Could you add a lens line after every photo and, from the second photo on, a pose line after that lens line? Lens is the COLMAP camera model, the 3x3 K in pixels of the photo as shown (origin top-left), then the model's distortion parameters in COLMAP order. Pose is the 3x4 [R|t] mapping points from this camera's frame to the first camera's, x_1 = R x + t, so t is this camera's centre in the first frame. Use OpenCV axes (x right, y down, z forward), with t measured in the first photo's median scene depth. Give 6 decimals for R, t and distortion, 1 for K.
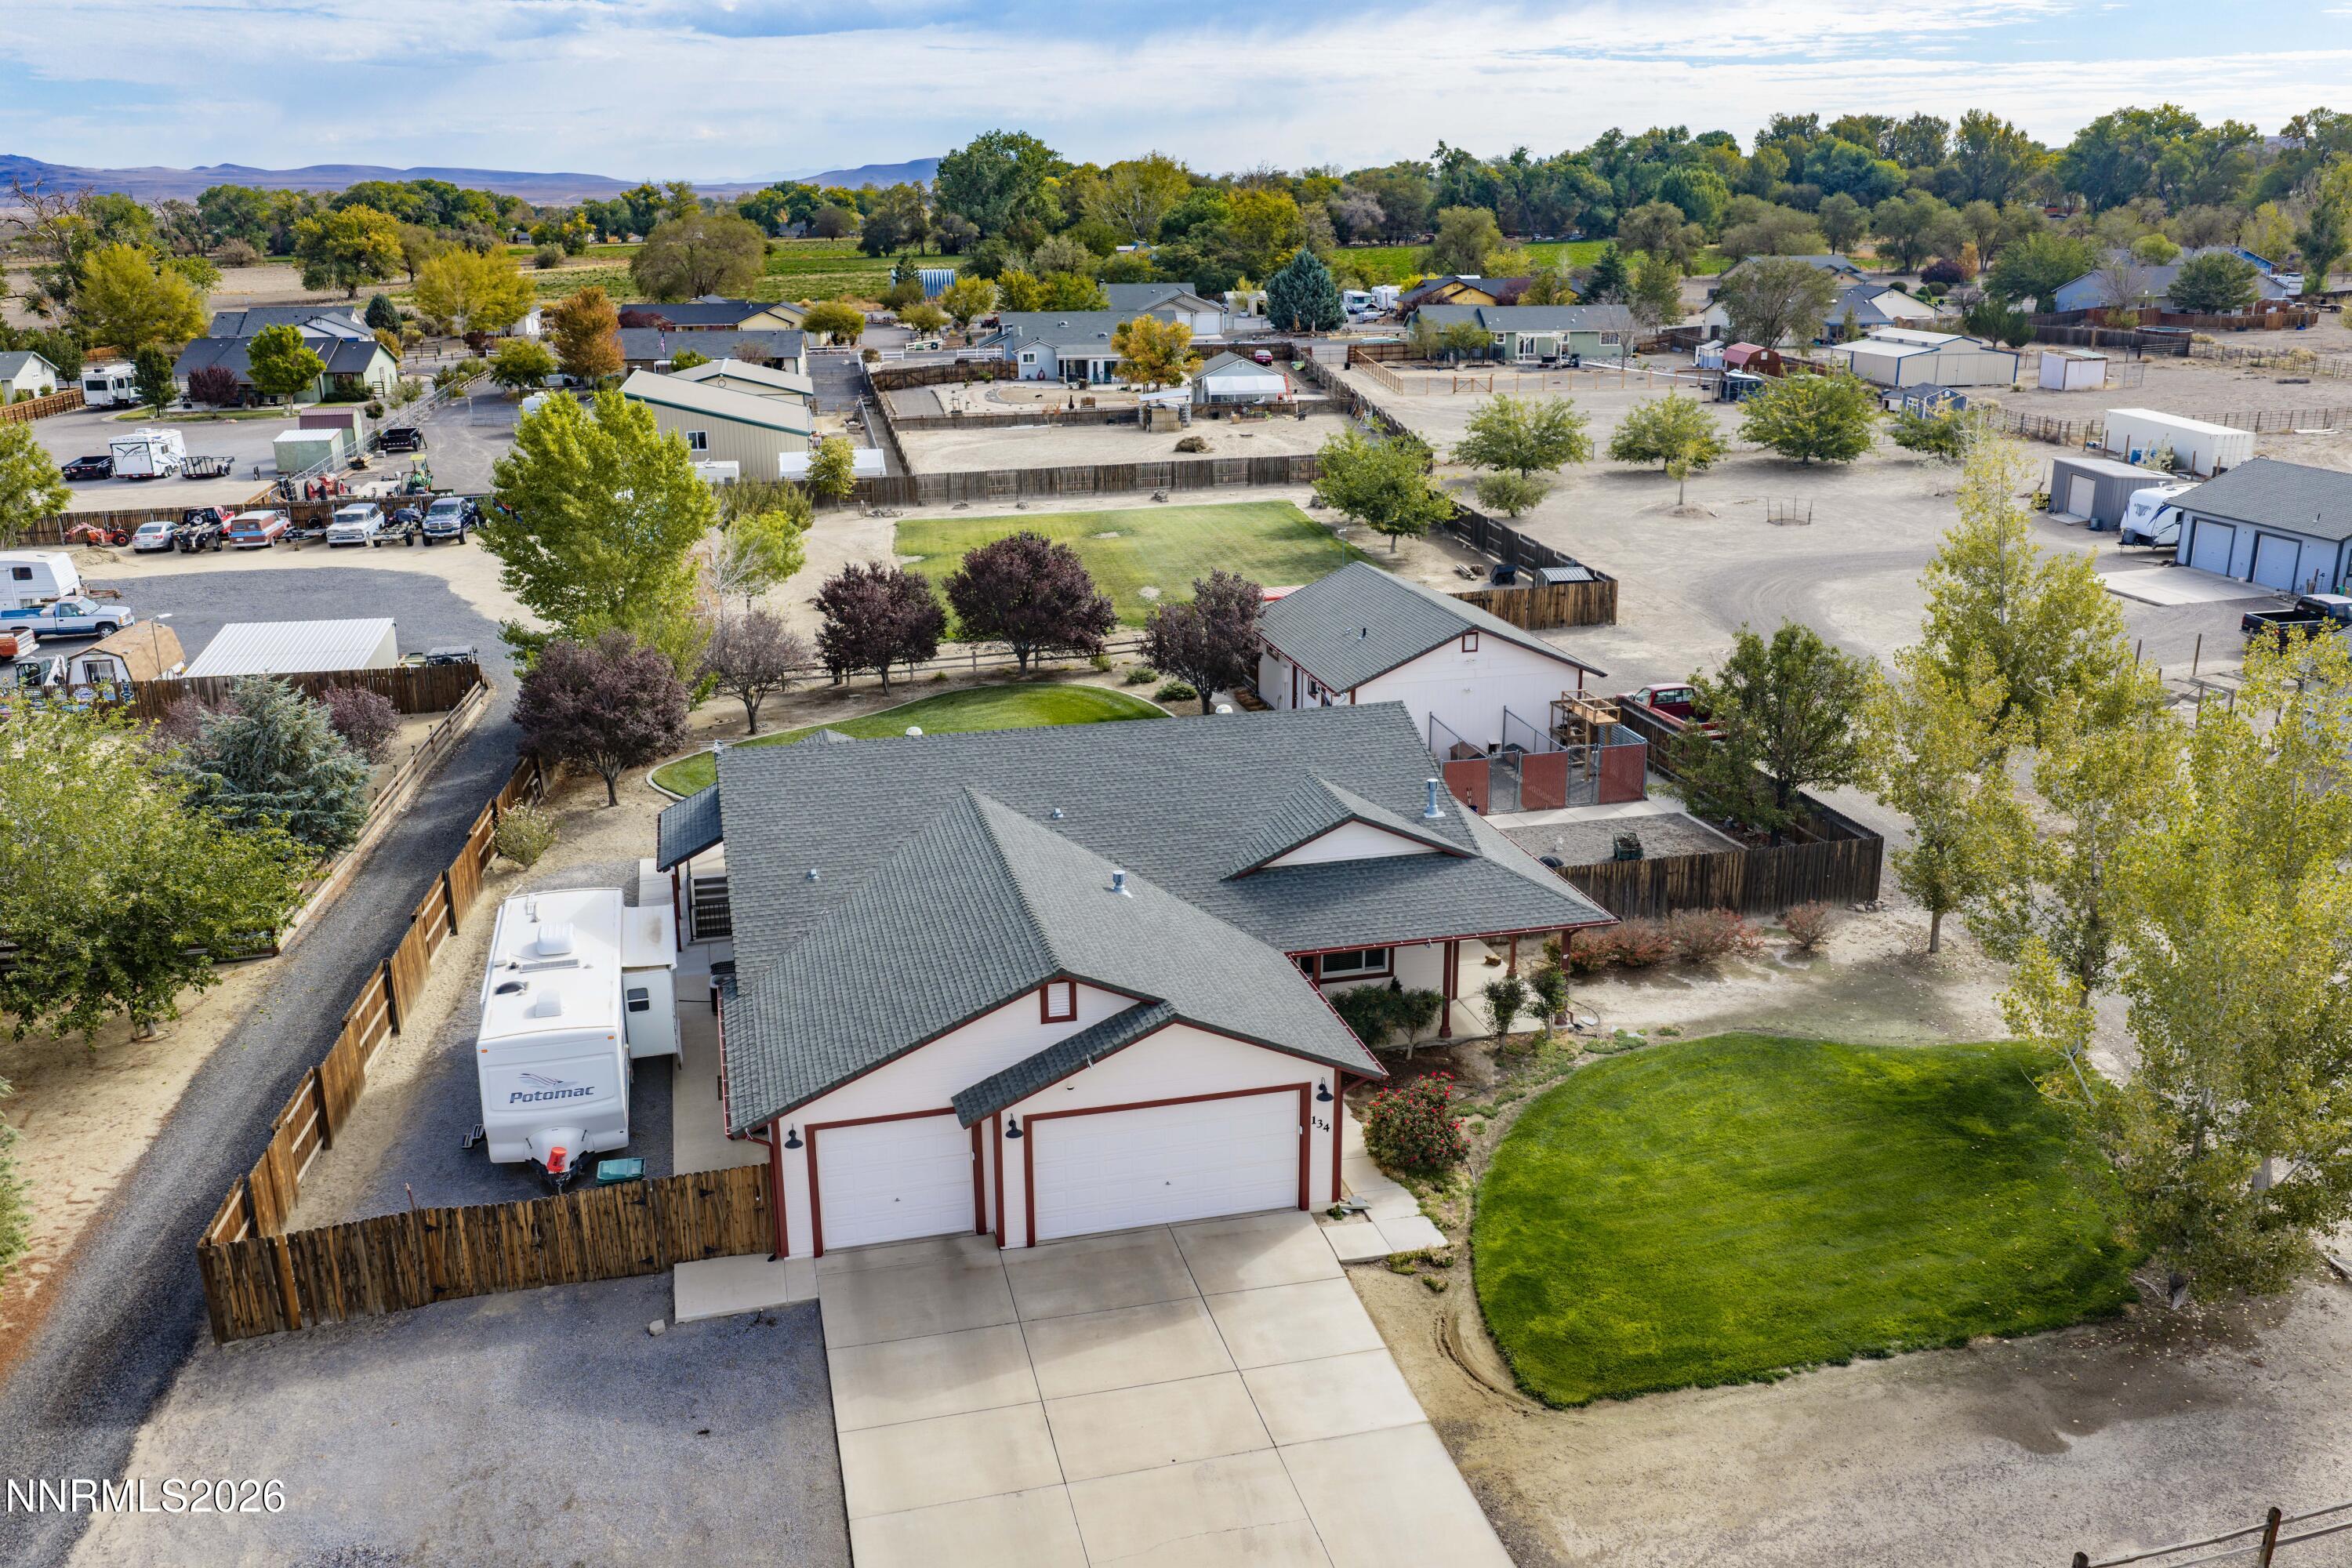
lens RADIAL K [[1948.7, 0, 1174.6], [0, 1948.7, 806.8], [0, 0, 1]] dist [0.019094, -0.032369]
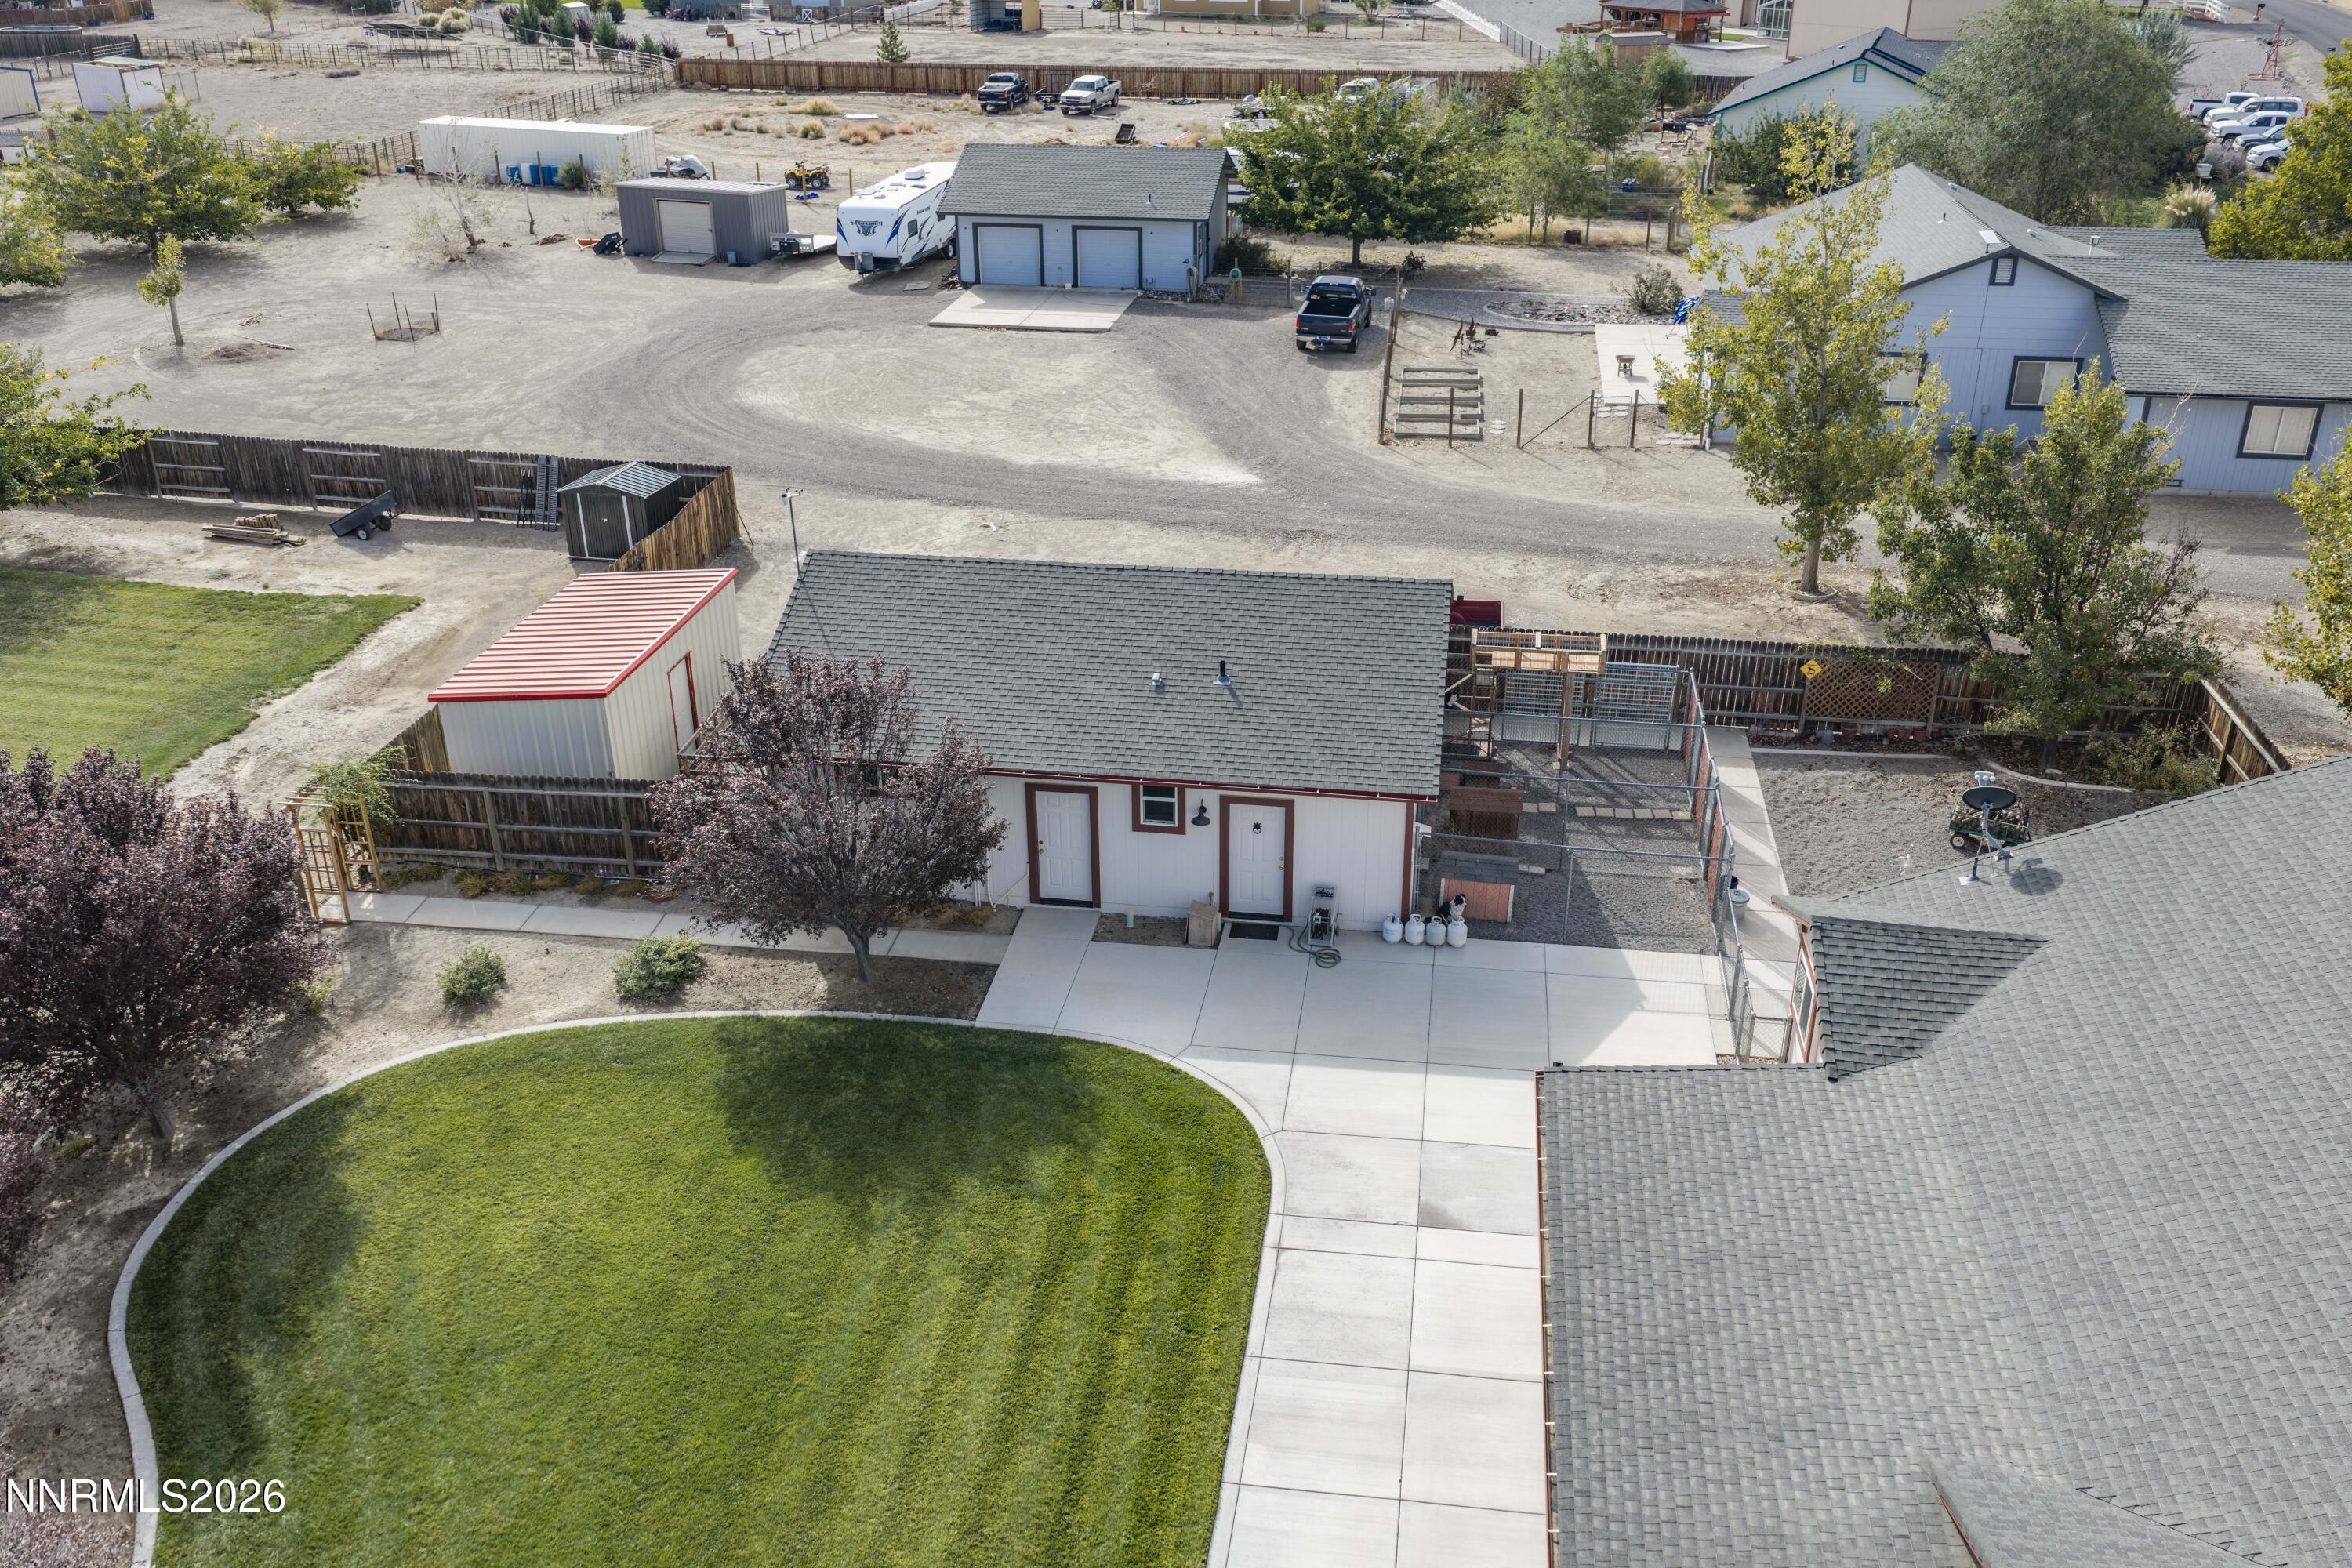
lens RADIAL K [[1948.7, 0, 1178.8], [0, 1948.7, 799.2], [0, 0, 1]] dist [0.019094, -0.032369]
pose [[0.385190, -0.397025, 0.833067, -0.485523], [0.280082, 0.910438, 0.304396, -0.310160], [-0.879308, 0.116077, 0.461891, 1.138854]]
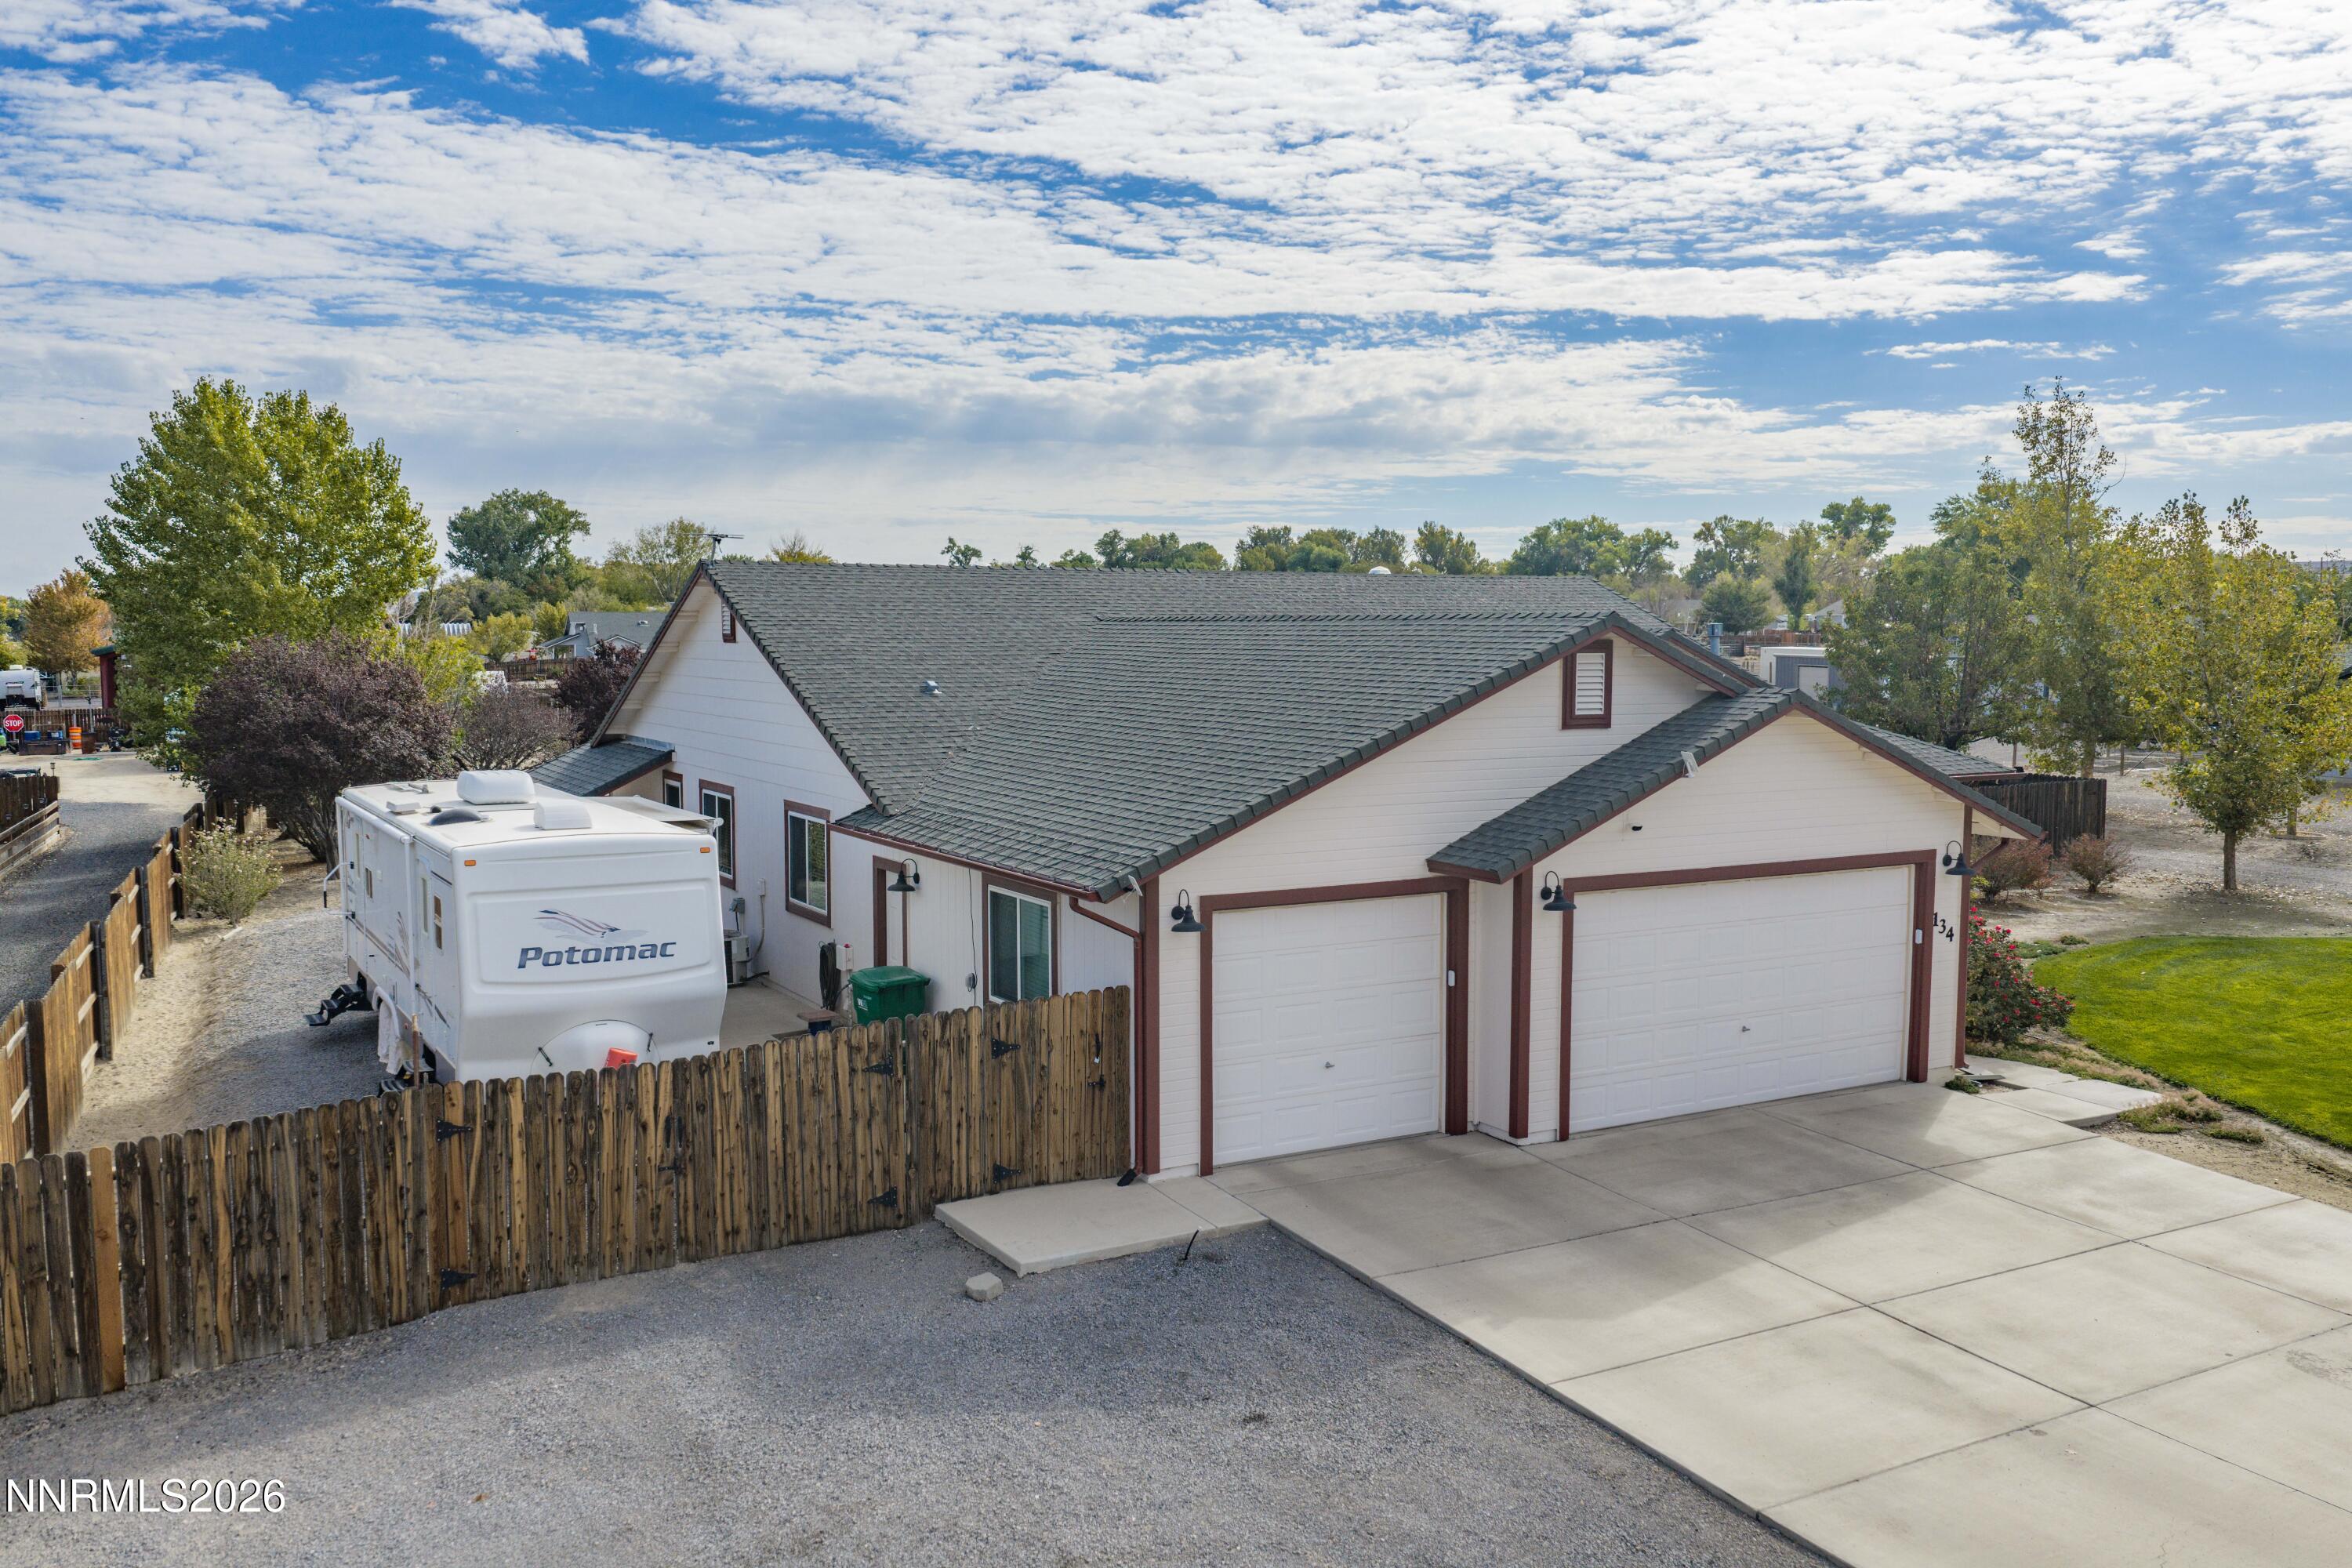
lens RADIAL K [[1948.7, 0, 1179.5], [0, 1948.7, 817.8], [0, 0, 1]] dist [0.019094, -0.032369]
pose [[0.964322, -0.017879, 0.264126, -0.251710], [0.072535, 0.977380, -0.198663, 0.186082], [-0.254600, 0.210734, 0.943806, 0.380635]]
